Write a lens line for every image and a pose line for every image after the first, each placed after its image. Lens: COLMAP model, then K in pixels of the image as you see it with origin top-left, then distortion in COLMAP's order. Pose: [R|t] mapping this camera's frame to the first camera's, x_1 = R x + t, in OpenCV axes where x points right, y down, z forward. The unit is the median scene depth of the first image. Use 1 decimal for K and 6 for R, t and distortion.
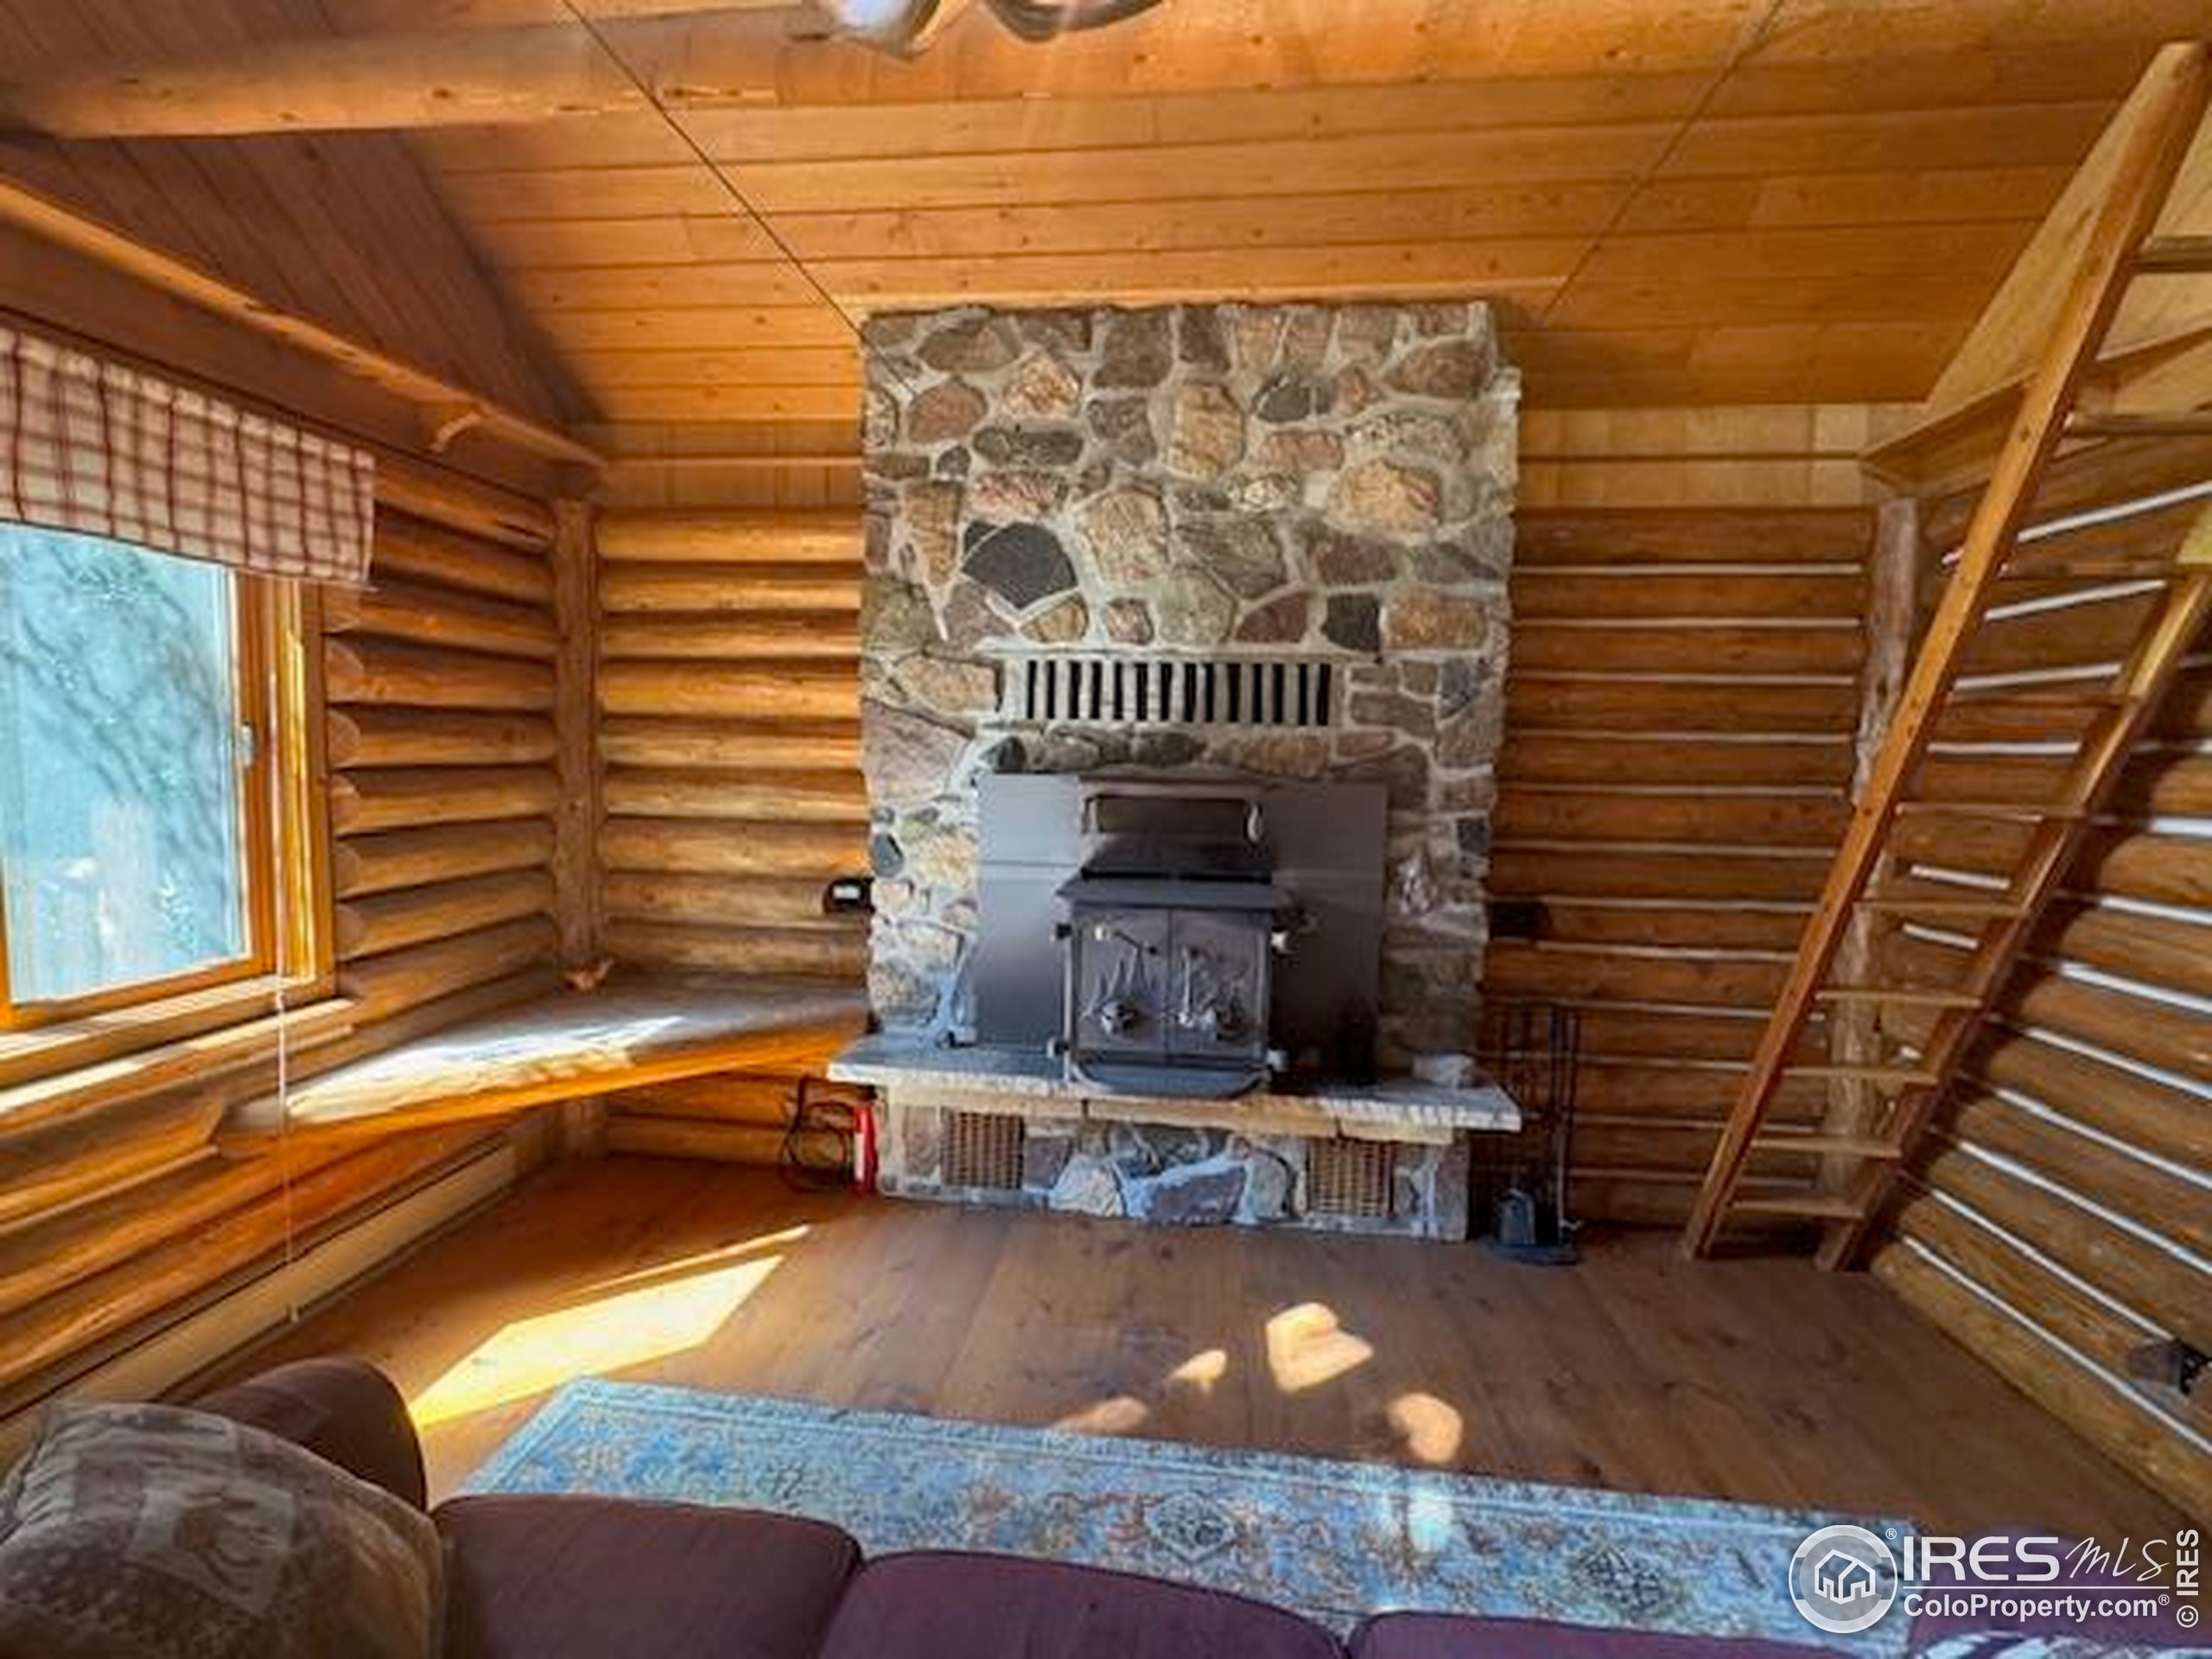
lens RADIAL K [[1000.3, 0, 1108.5], [0, 1000.3, 826.2], [0, 0, 1]] dist [-0.002281, -0.000162]
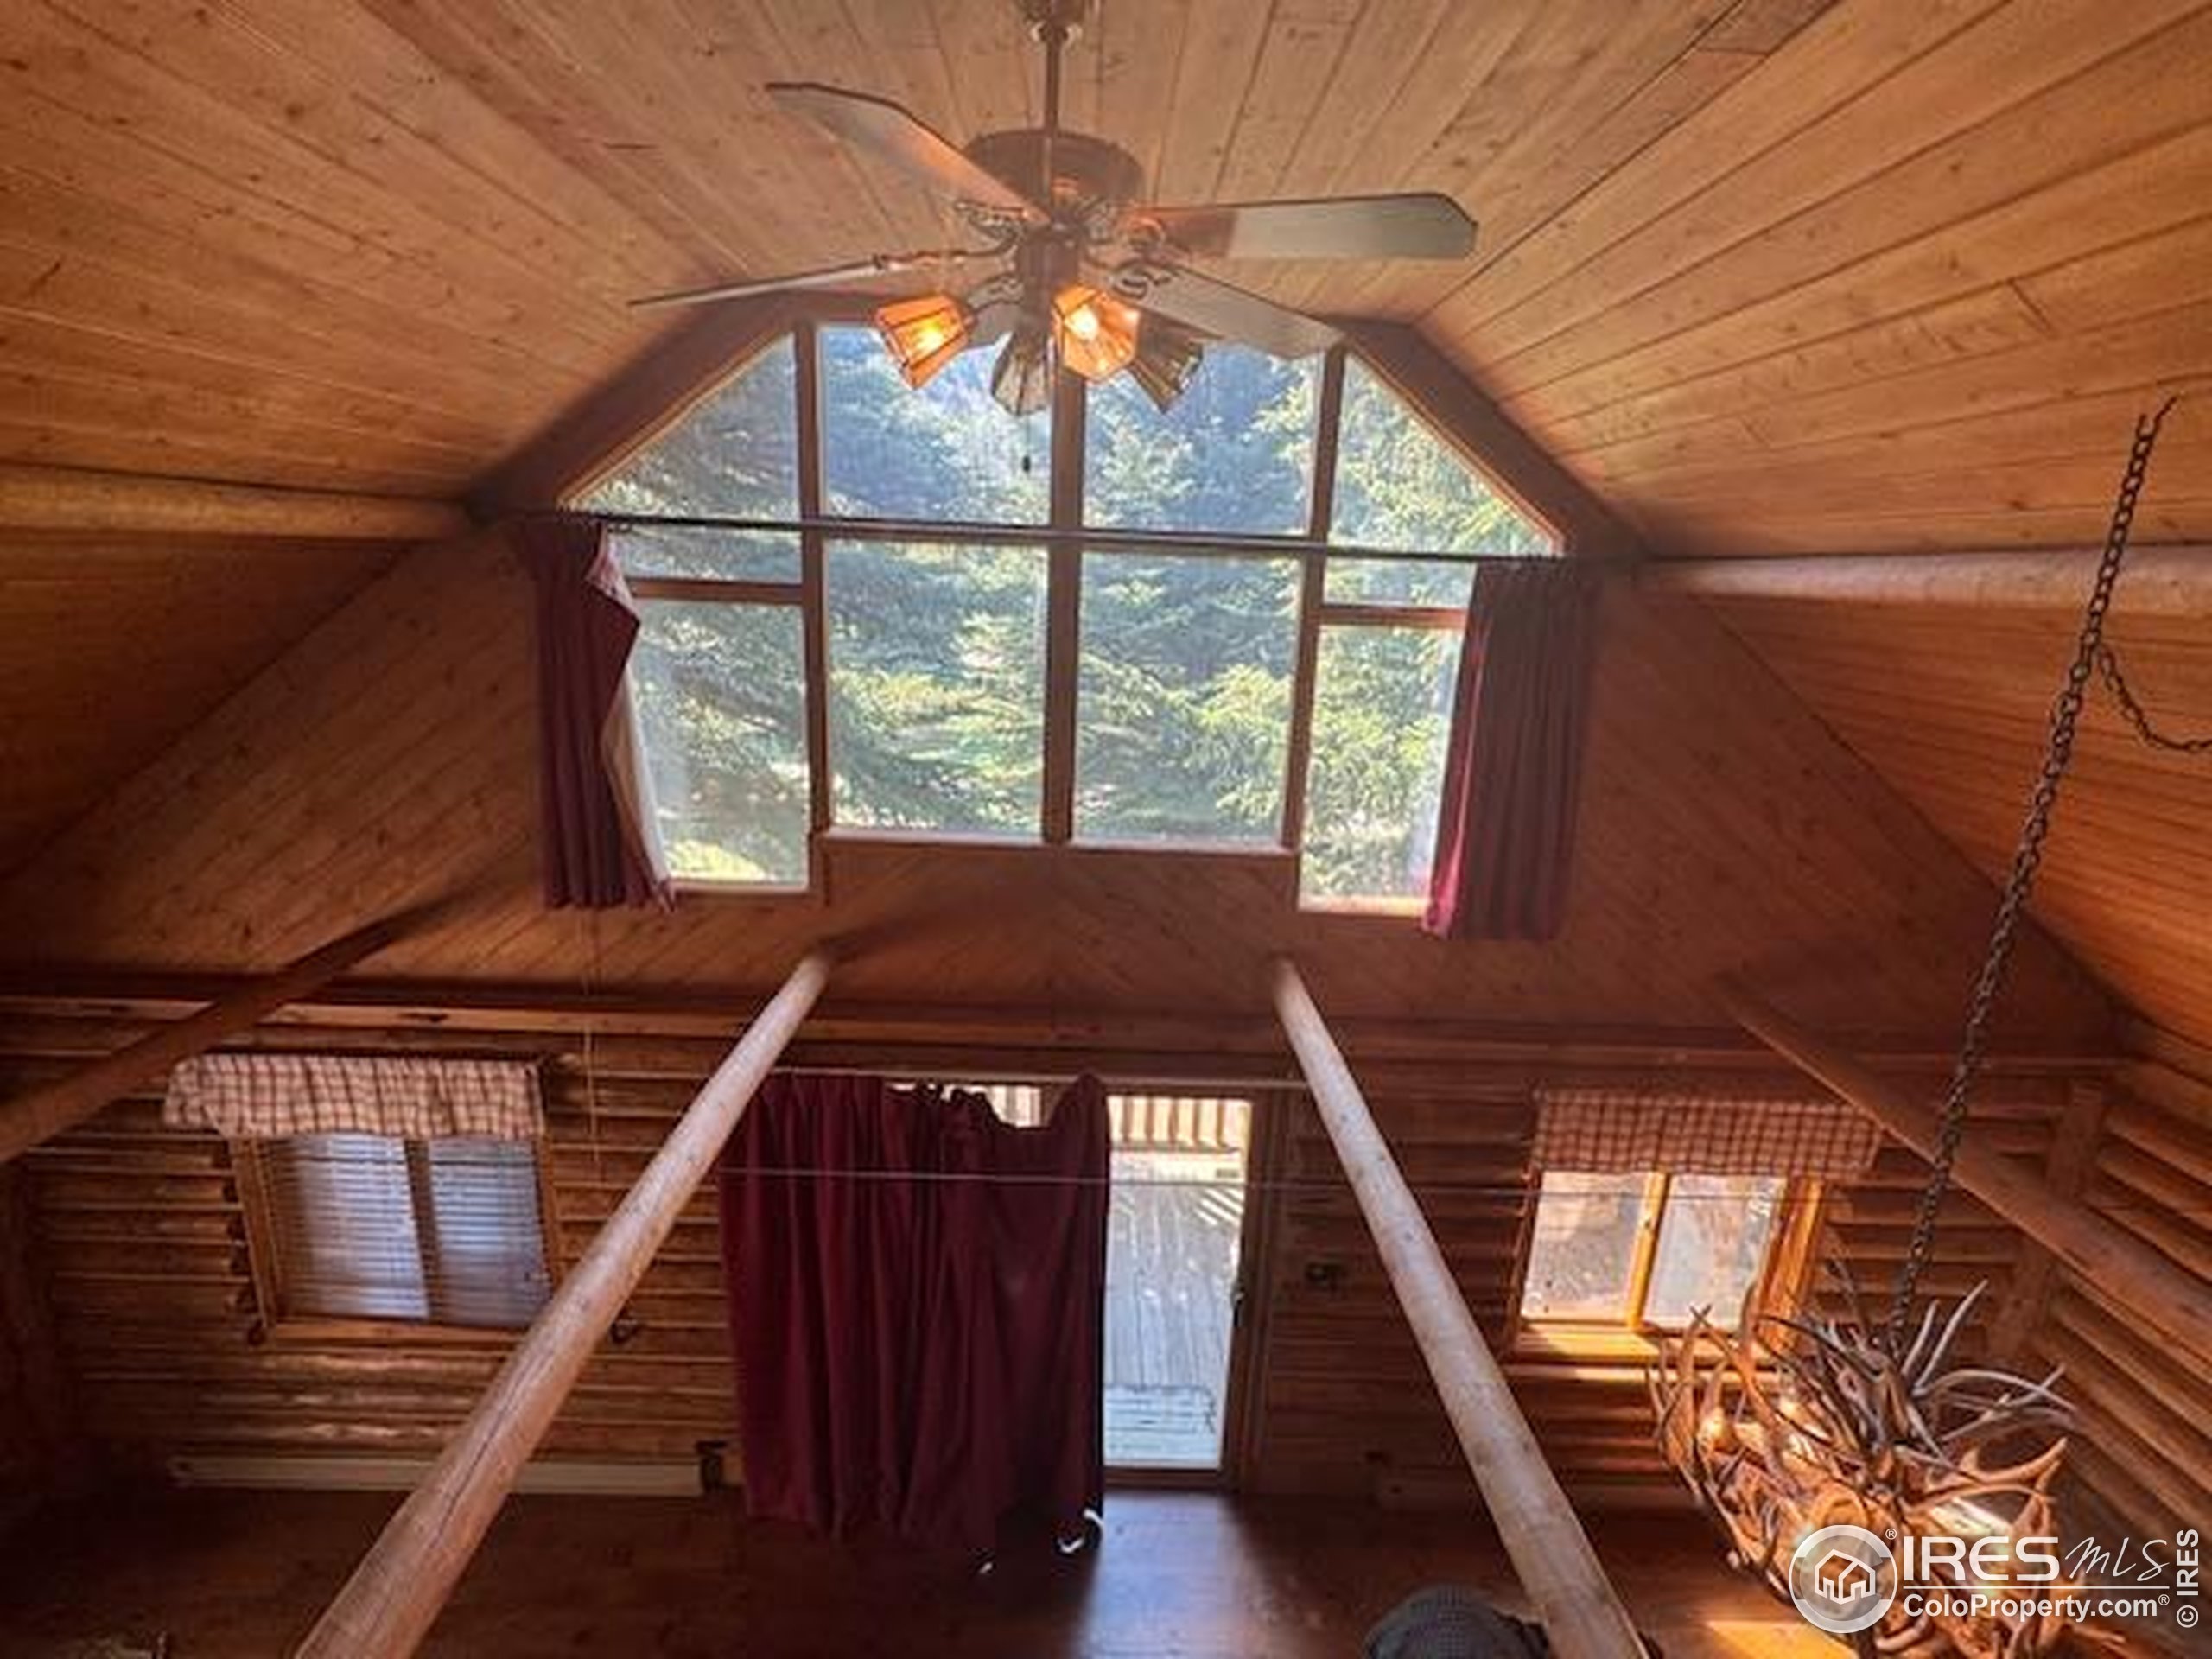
lens RADIAL K [[1000.3, 0, 1105.8], [0, 1000.3, 826.9], [0, 0, 1]] dist [-0.002281, -0.000162]
pose [[0.129520, 0.237788, -0.962643, 0.585816], [-0.108070, 0.968422, 0.224675, -1.161954], [0.985670, 0.074933, 0.151128, -0.558607]]
